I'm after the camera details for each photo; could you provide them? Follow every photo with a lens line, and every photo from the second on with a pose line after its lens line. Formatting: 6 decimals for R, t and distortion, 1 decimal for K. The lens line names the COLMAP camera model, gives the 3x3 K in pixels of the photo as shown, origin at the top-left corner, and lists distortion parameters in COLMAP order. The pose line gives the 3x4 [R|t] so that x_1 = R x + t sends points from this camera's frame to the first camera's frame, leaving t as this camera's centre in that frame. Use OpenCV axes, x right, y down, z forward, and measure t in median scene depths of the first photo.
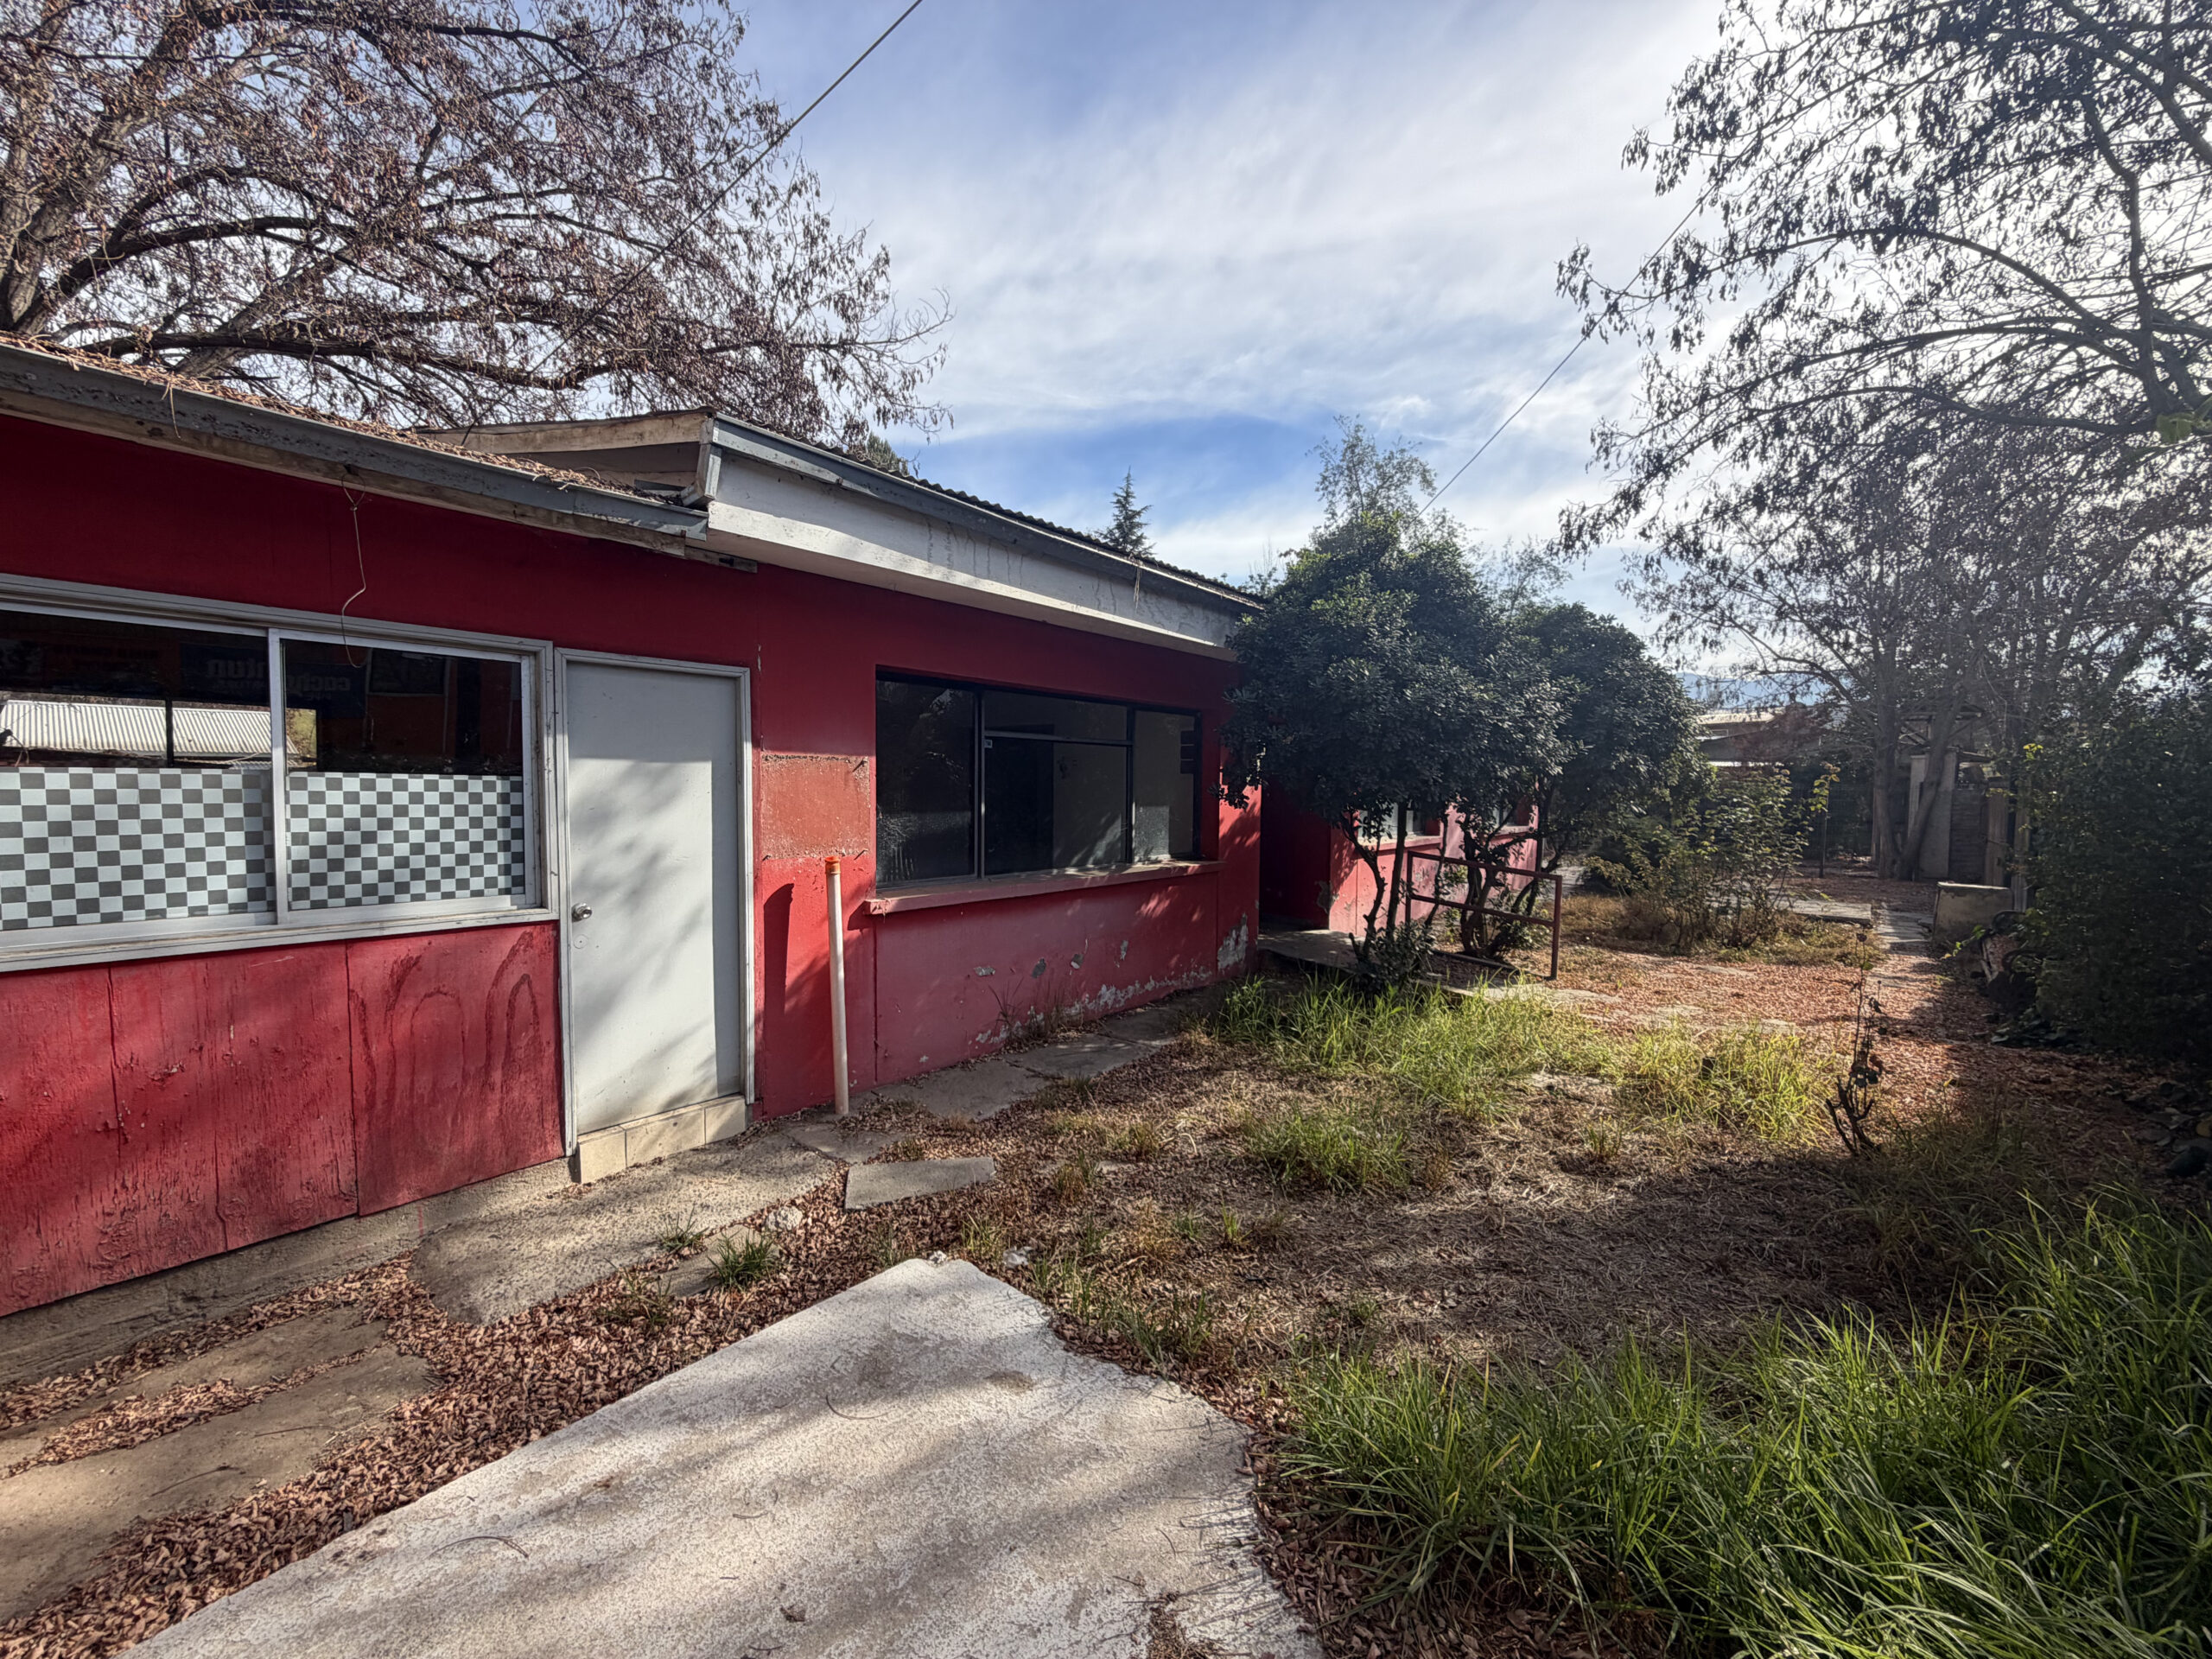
lens RADIAL K [[877.0, 0, 1099.1], [0, 877.0, 825.3], [0, 0, 1]] dist [-0.009157, 0.002991]
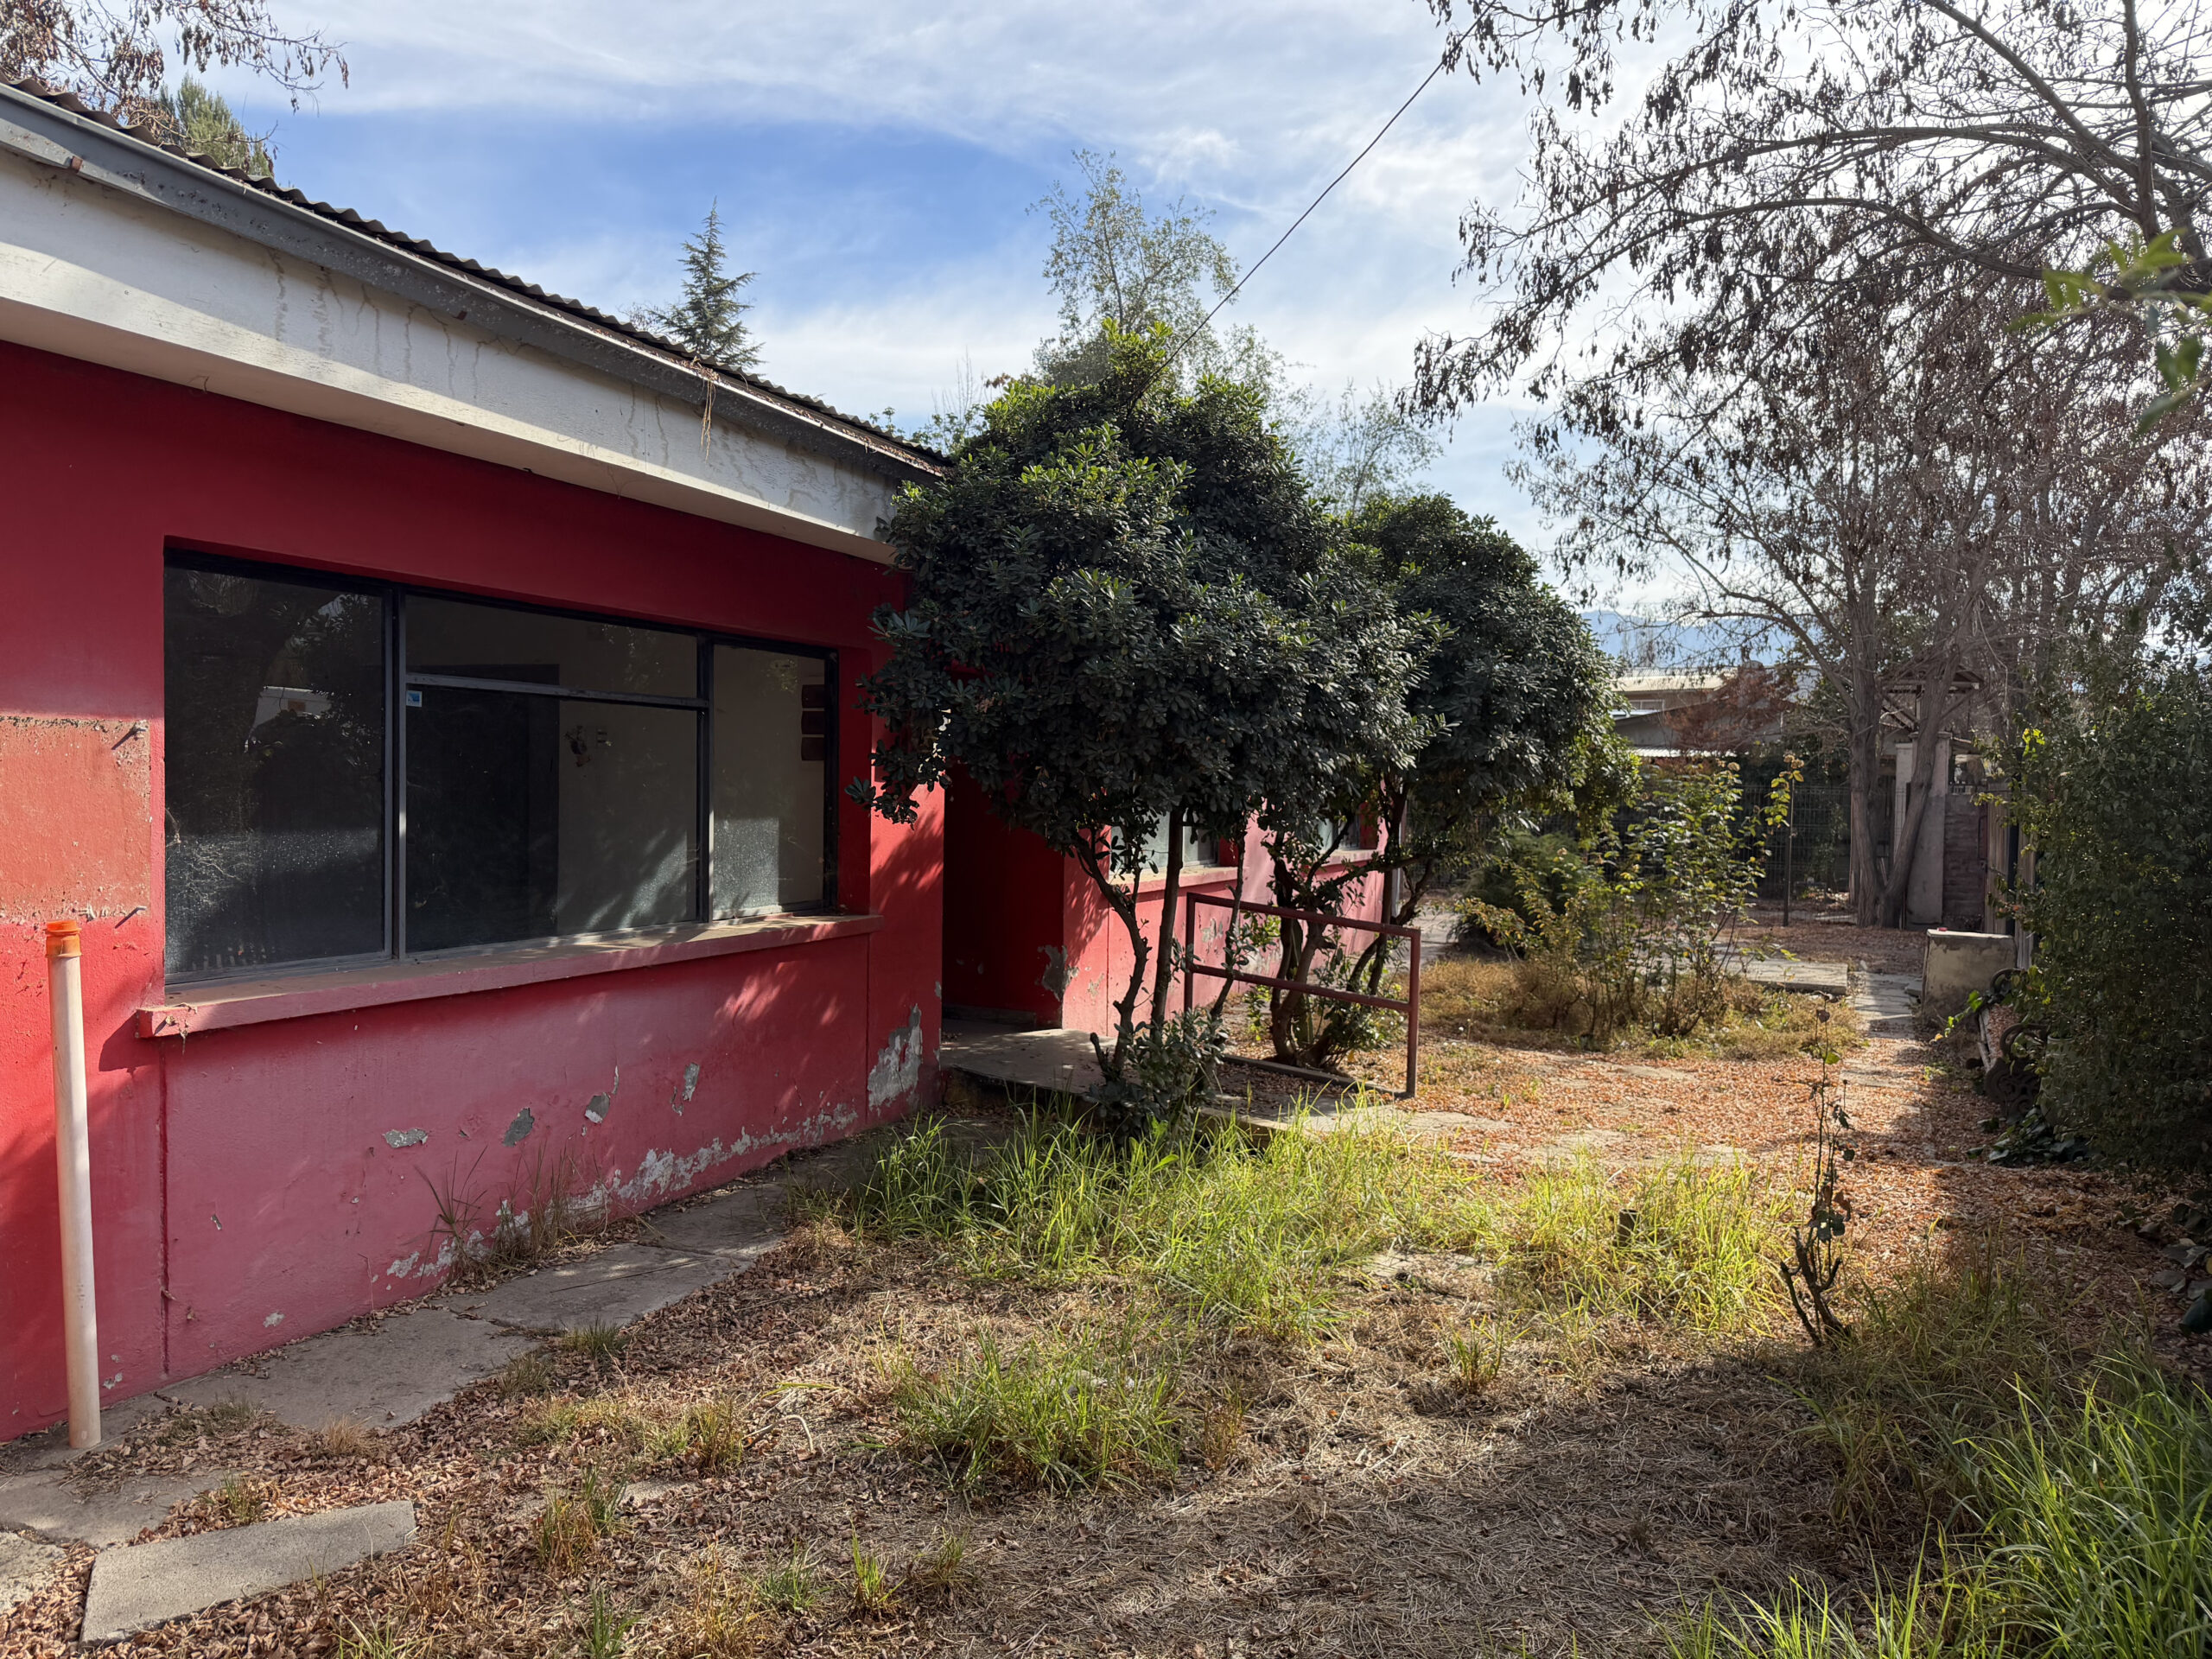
lens RADIAL K [[1548.5, 0, 1106.0], [0, 1548.5, 829.5], [0, 0, 1]] dist [0.033839, -0.045939]
pose [[0.961932, -0.001808, 0.273283, 0.014329], [0.005570, 0.999900, -0.012991, -0.001151], [-0.273232, 0.014018, 0.961846, 0.001111]]
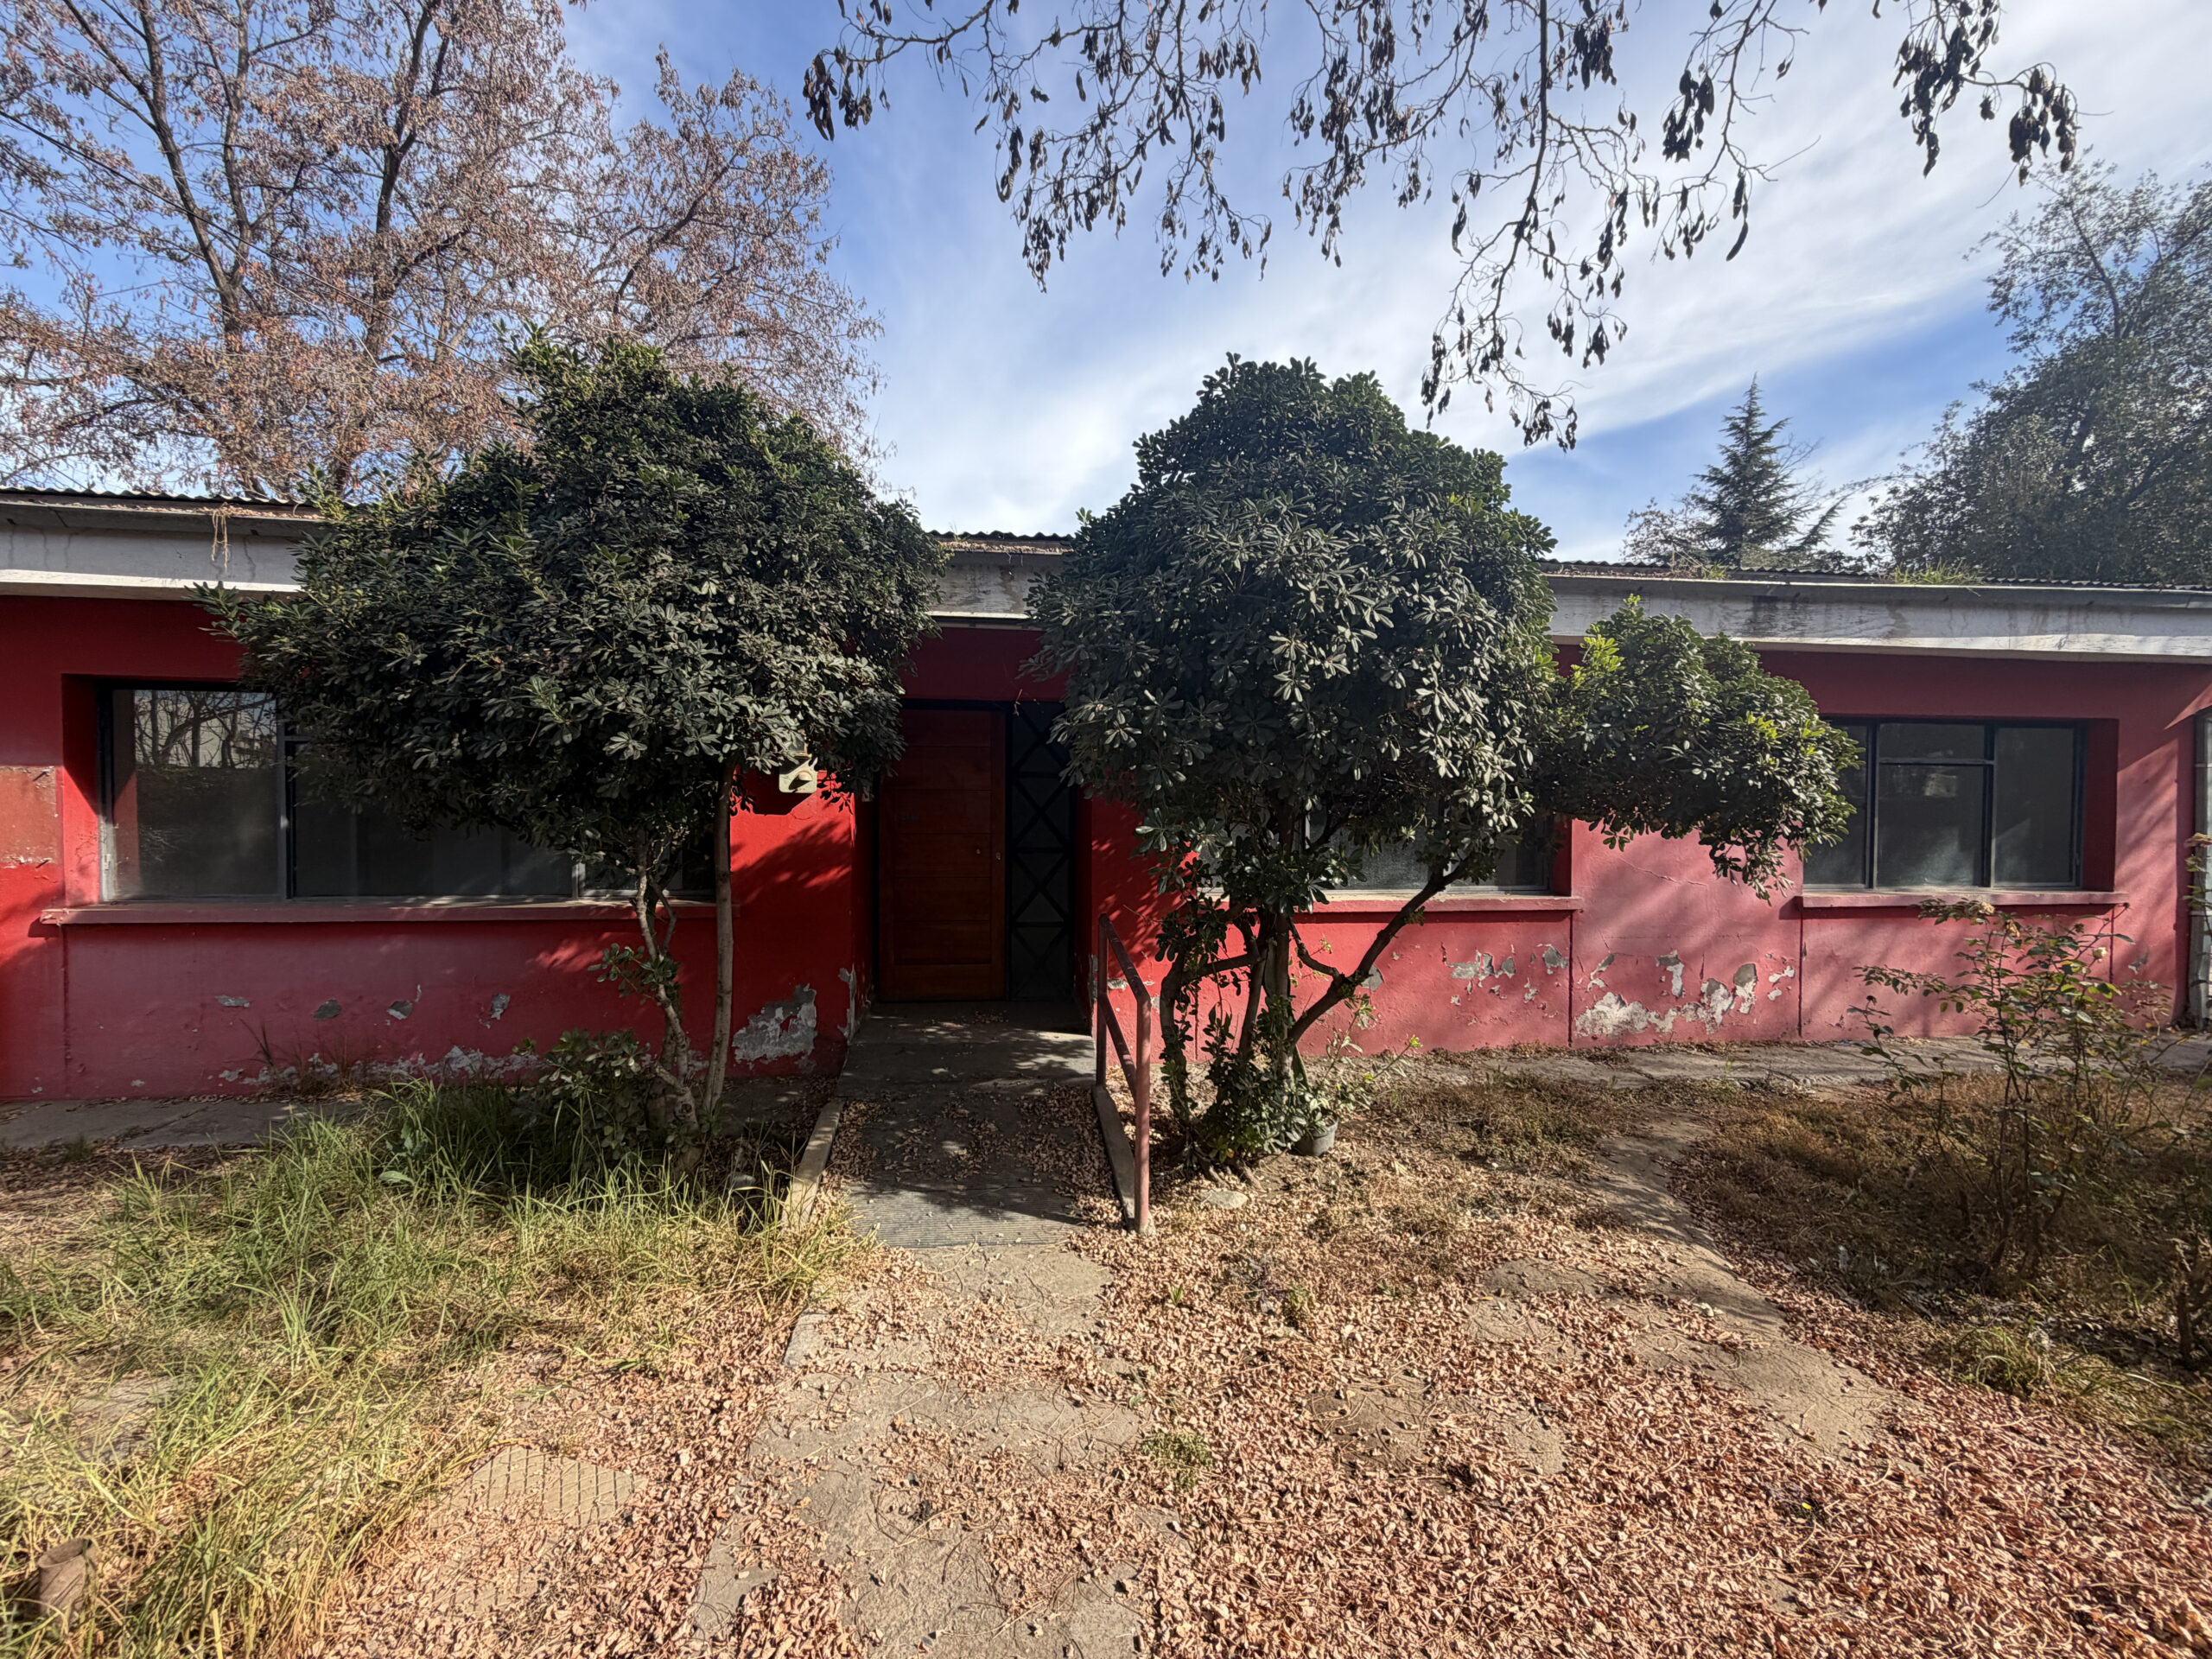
lens RADIAL K [[877.0, 0, 1099.1], [0, 877.0, 825.3], [0, 0, 1]] dist [-0.009157, 0.002991]
pose [[0.735411, 0.010248, -0.677543, 1.025591], [-0.031096, 0.999343, -0.018637, -0.023174], [0.676907, 0.034775, 0.735247, 0.853388]]
